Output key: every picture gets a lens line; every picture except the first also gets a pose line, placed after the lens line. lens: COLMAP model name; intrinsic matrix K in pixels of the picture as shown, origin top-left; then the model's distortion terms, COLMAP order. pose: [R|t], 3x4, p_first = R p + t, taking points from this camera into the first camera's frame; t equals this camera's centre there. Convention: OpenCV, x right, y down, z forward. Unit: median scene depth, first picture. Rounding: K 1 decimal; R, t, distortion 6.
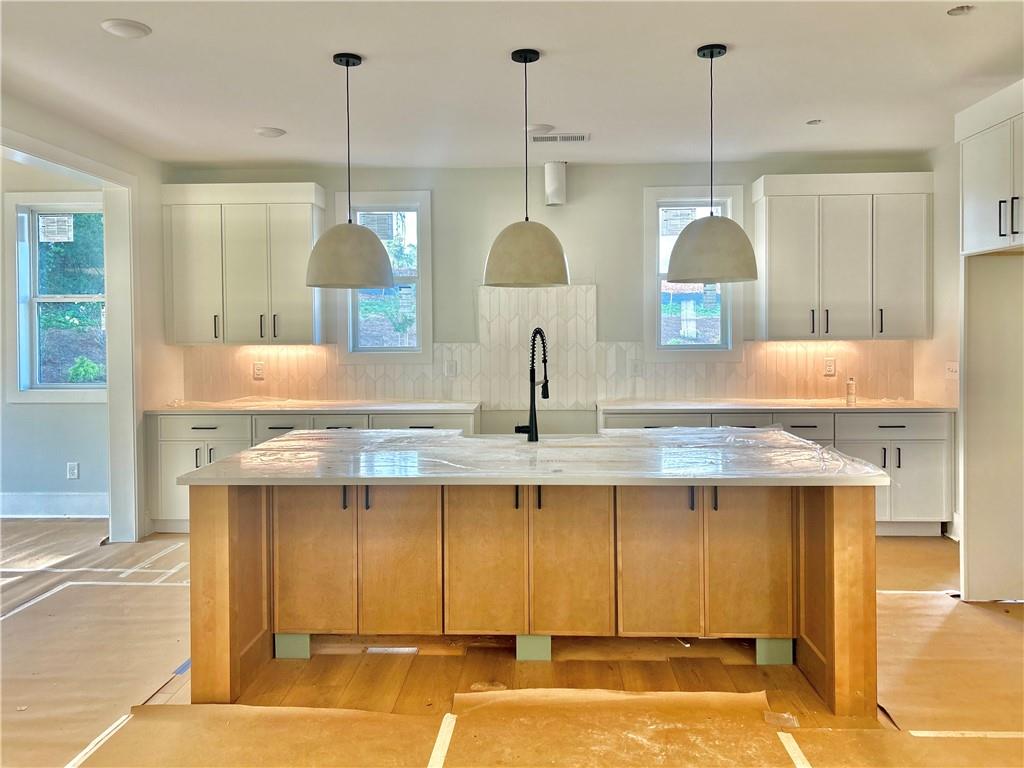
lens RADIAL K [[779.2, 0, 546.4], [0, 779.2, 336.5], [0, 0, 1]] dist [0.007158, 0.001132]
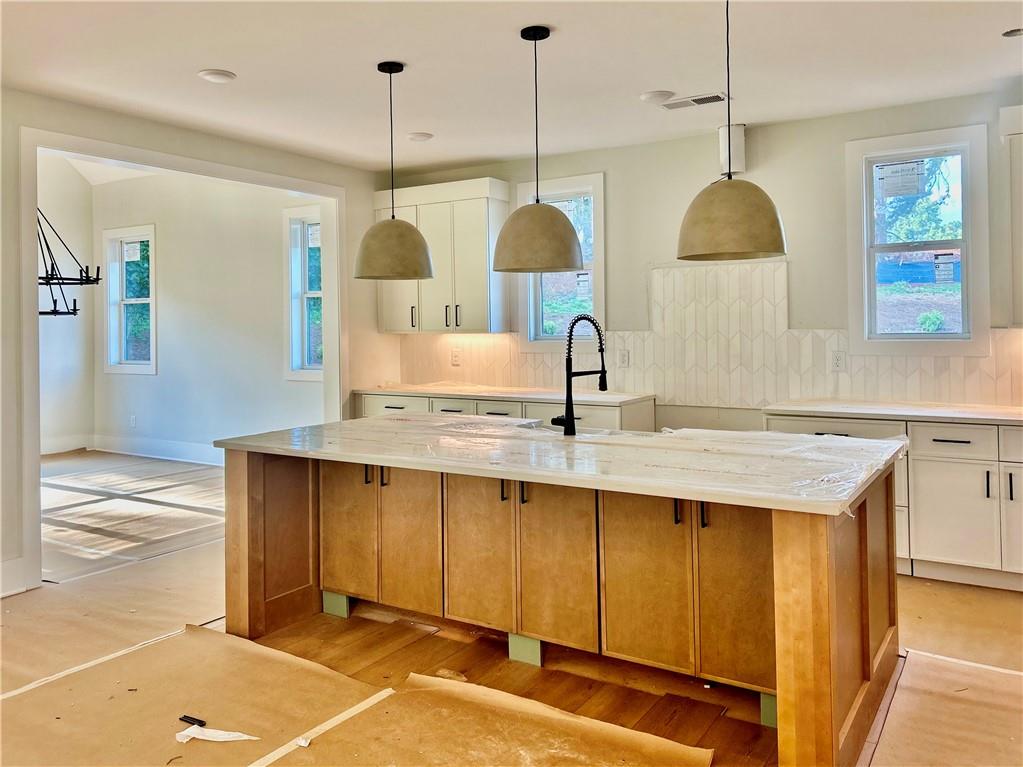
lens RADIAL K [[840.6, 0, 512.5], [0, 840.6, 309.5], [0, 0, 1]] dist [0.010832, 0.000215]
pose [[0.852099, -0.014234, -0.523187, 0.511290], [0.004252, 0.999785, -0.020277, 0.003710], [0.523364, 0.015054, 0.851976, 0.106337]]
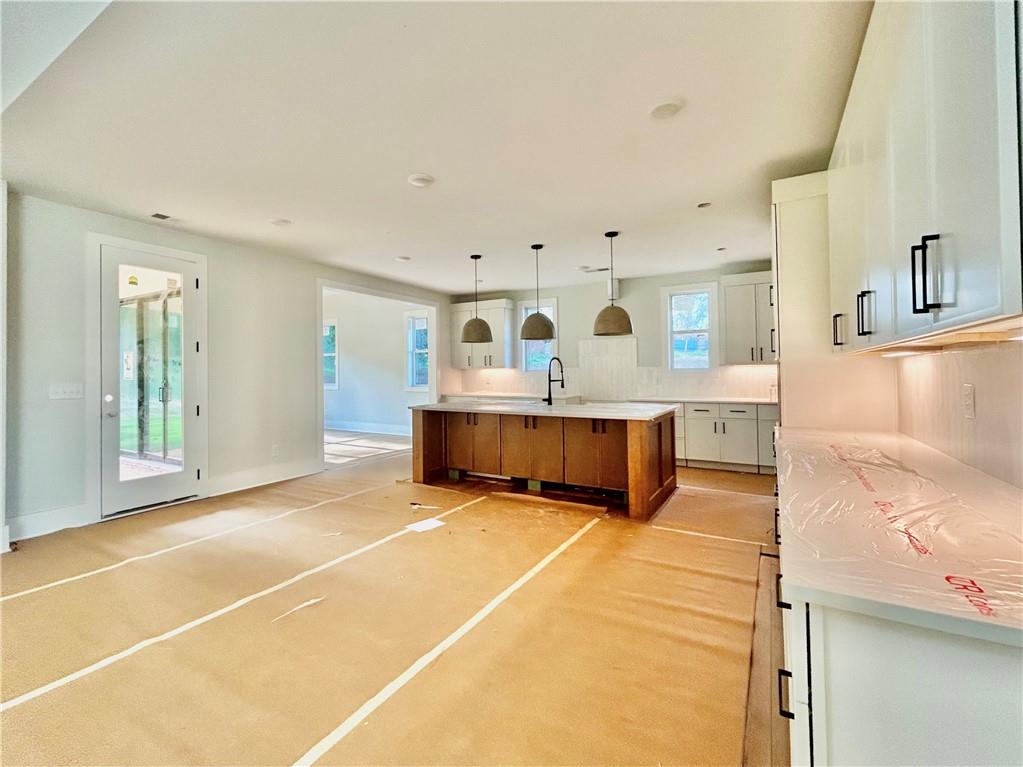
lens RADIAL K [[480.8, 0, 510.8], [0, 480.8, 350.9], [0, 0, 1]] dist [-0.000507, -0.000043]
pose [[0.875397, -0.024016, -0.482809, 0.658056], [-0.000648, 0.998706, -0.050853, 0.050123], [0.483405, 0.044829, 0.874248, -0.383254]]
